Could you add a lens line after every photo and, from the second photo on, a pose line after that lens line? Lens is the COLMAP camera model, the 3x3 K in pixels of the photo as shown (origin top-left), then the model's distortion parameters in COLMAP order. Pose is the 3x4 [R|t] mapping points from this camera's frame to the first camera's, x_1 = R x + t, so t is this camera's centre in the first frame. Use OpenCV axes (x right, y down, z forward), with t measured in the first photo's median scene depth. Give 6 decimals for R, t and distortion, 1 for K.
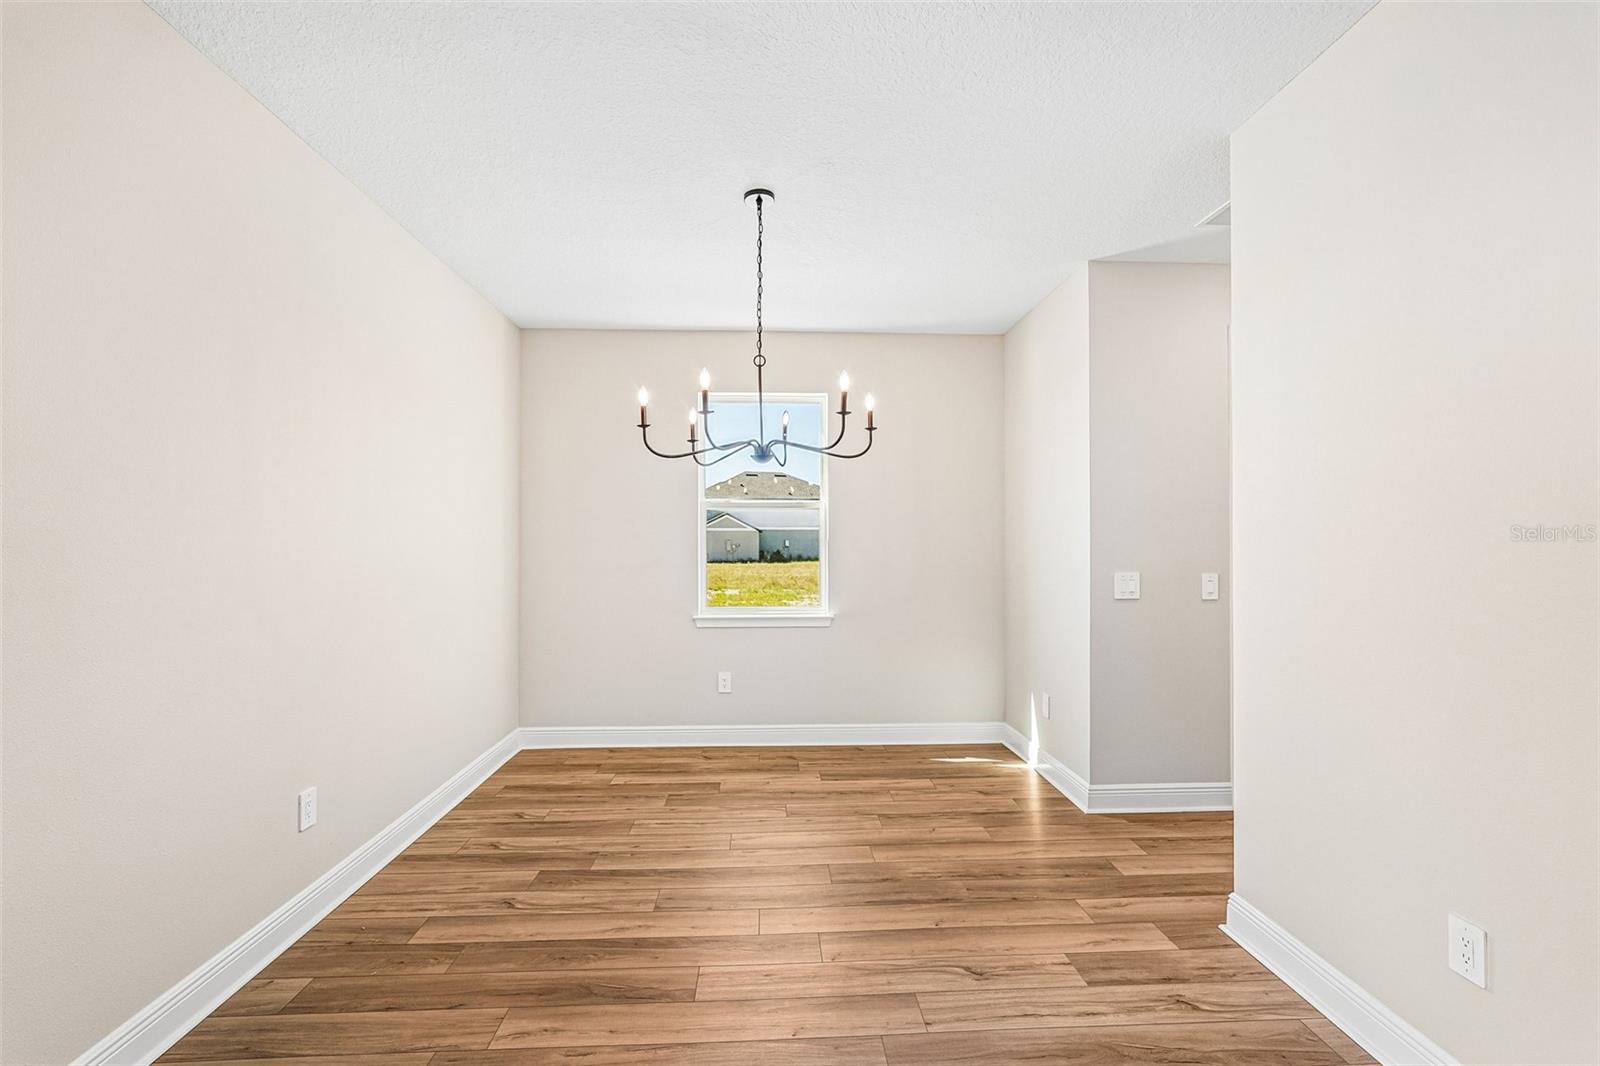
lens RADIAL K [[715.0, 0, 800.6], [0, 715.0, 531.0], [0, 0, 1]] dist [-0.011983, 0.005601]
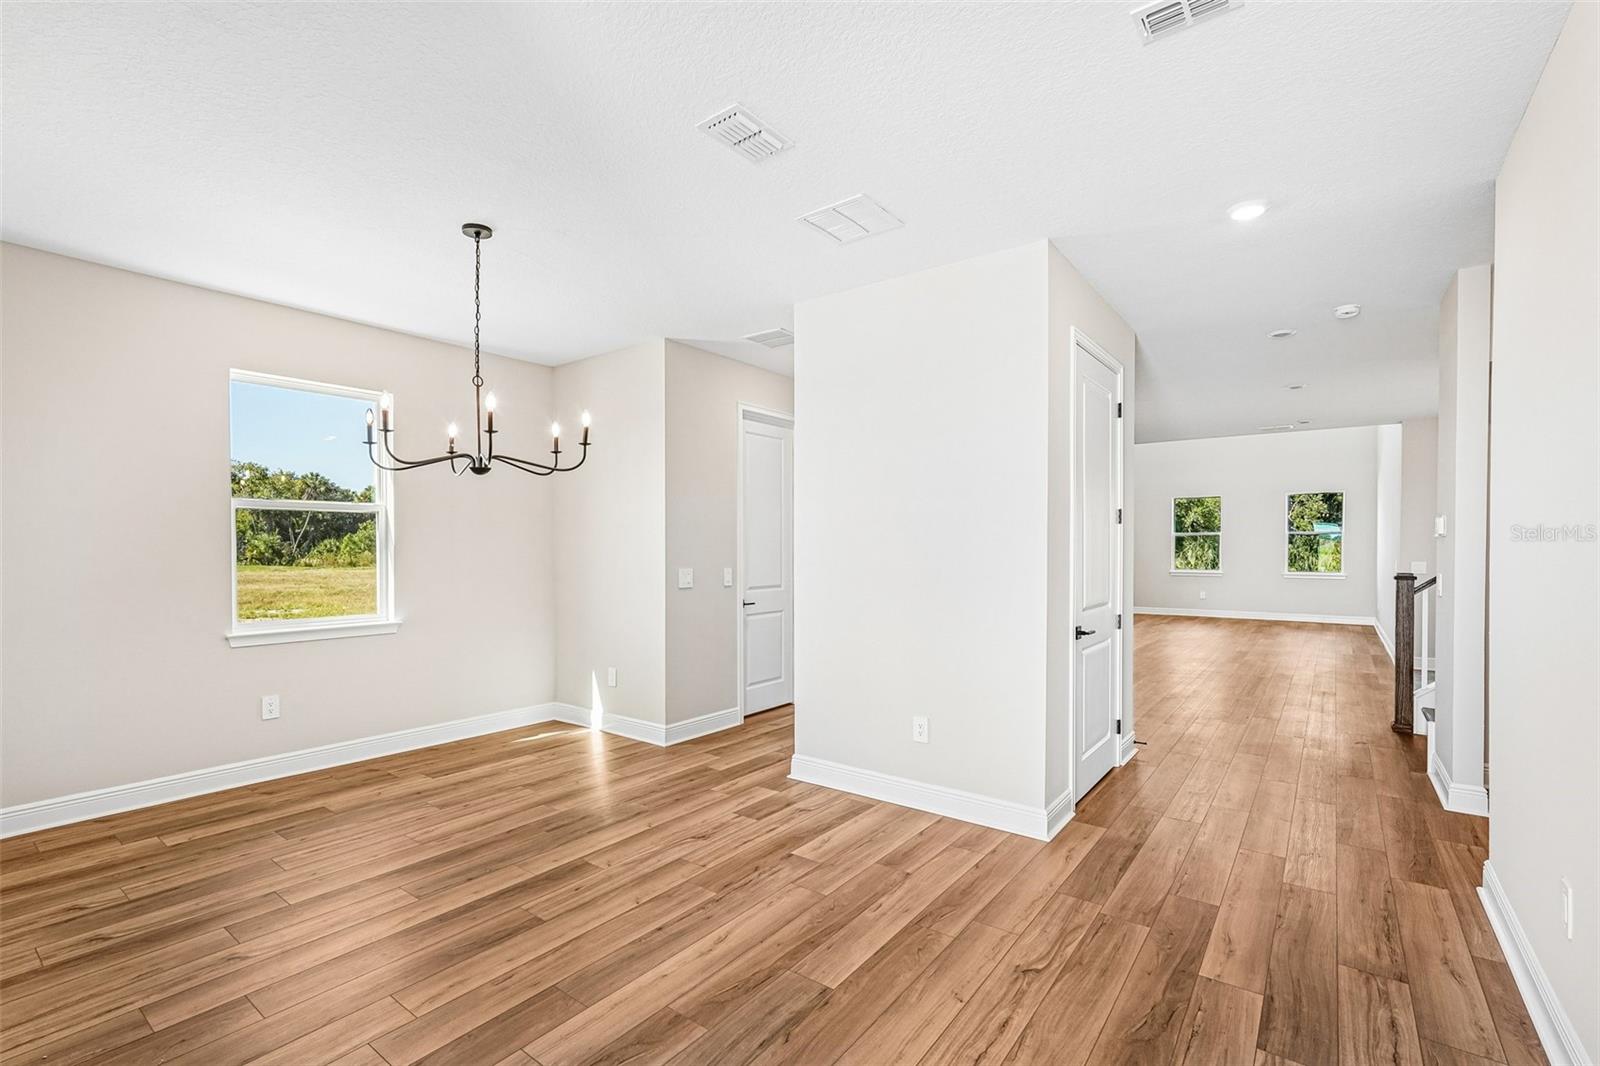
lens RADIAL K [[715.0, 0, 804.5], [0, 715.0, 542.6], [0, 0, 1]] dist [-0.011983, 0.005601]
pose [[0.638919, 0.005352, 0.769255, -0.475075], [-0.014654, 0.999879, 0.005215, -0.003786], [-0.769134, -0.014604, 0.638920, -0.069467]]
